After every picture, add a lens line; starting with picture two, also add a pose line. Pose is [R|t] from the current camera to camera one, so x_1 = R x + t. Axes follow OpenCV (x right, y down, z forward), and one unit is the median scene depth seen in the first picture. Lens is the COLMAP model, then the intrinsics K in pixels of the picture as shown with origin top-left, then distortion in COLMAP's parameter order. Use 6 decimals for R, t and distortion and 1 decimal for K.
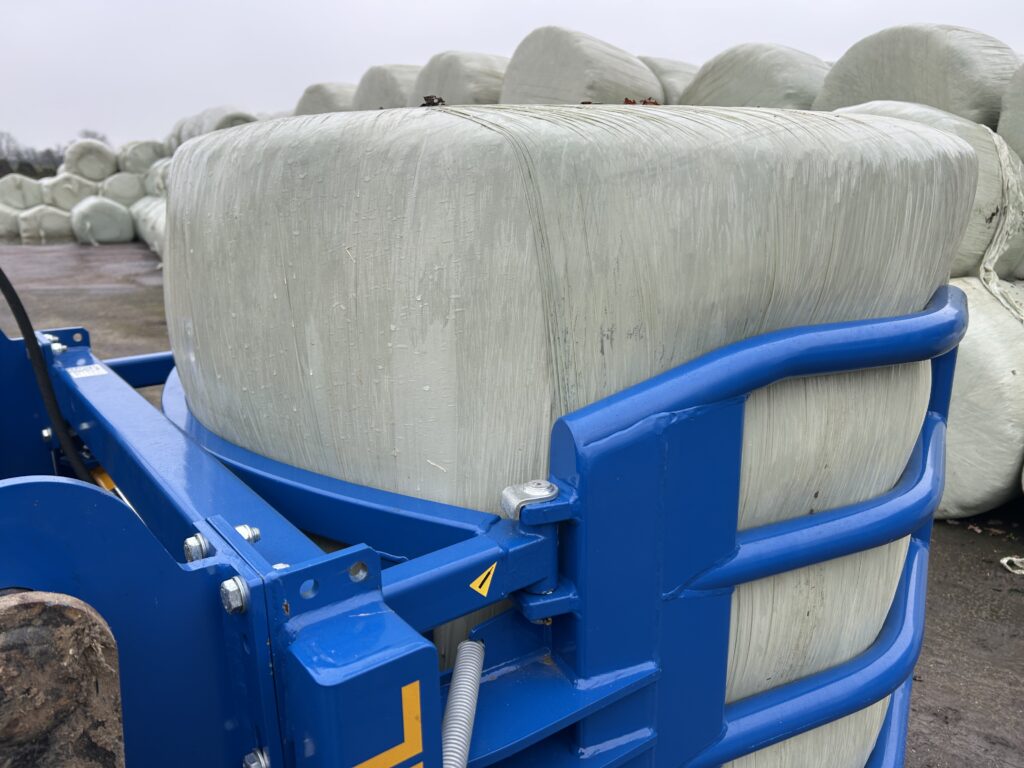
lens RADIAL K [[774.6, 0, 512.0], [0, 774.6, 384.0], [0, 0, 1]] dist [0.037199, -0.066047]
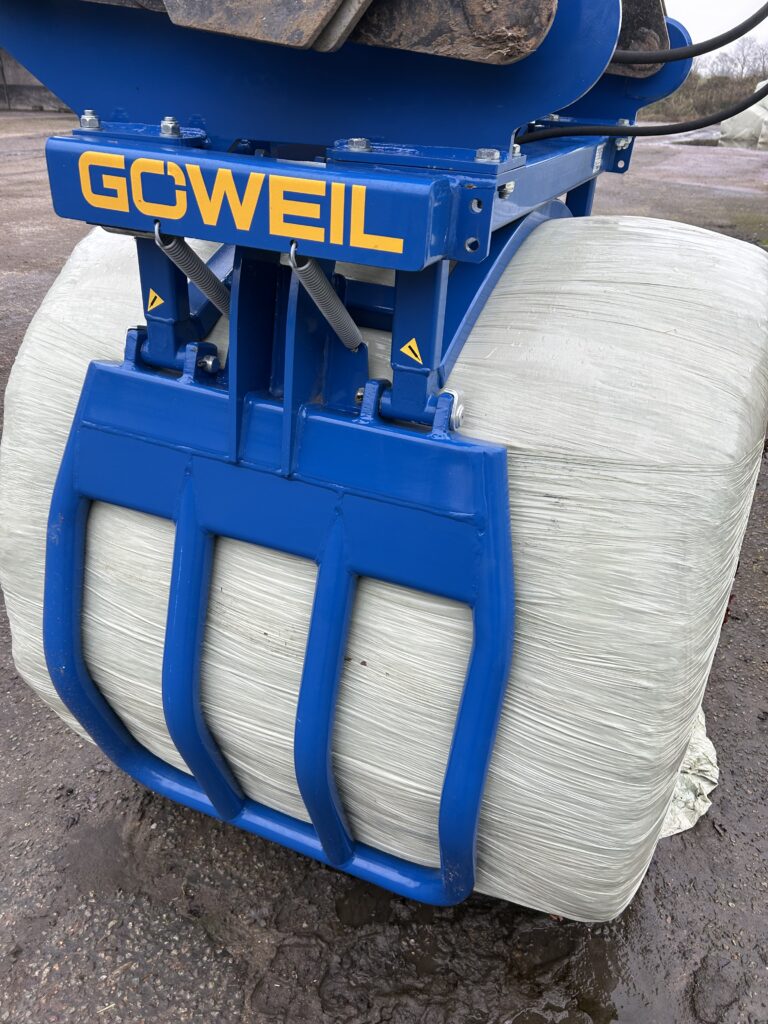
lens RADIAL K [[769.5, 0, 384.0], [0, 769.5, 512.0], [0, 0, 1]] dist [0.050112, -0.052365]
pose [[-0.277999, 0.955667, -0.097044, 0.333238], [-0.960261, -0.273878, 0.053749, 0.135974], [0.024788, 0.108130, 0.993828, -0.270444]]
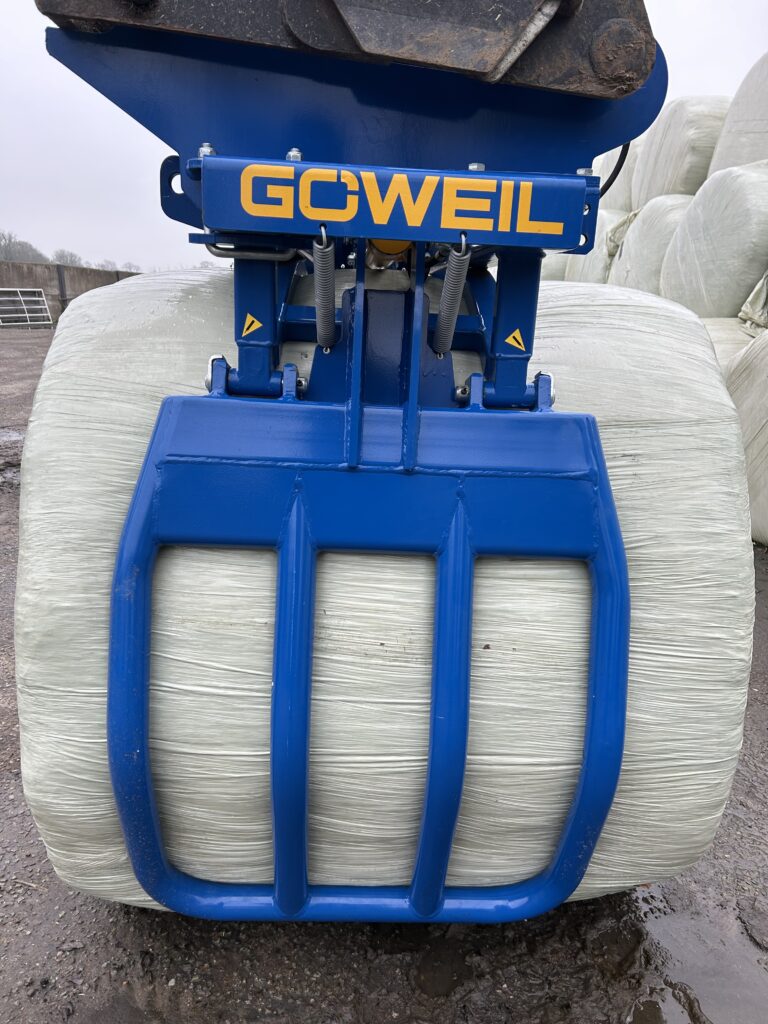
lens RADIAL K [[769.4, 0, 381.0], [0, 769.4, 516.0], [0, 0, 1]] dist [0.049949, -0.040961]
pose [[-0.018997, 0.928461, -0.370944, 0.784468], [-0.948623, -0.133938, -0.286661, 0.813523], [-0.315837, 0.346440, 0.883304, -0.164042]]
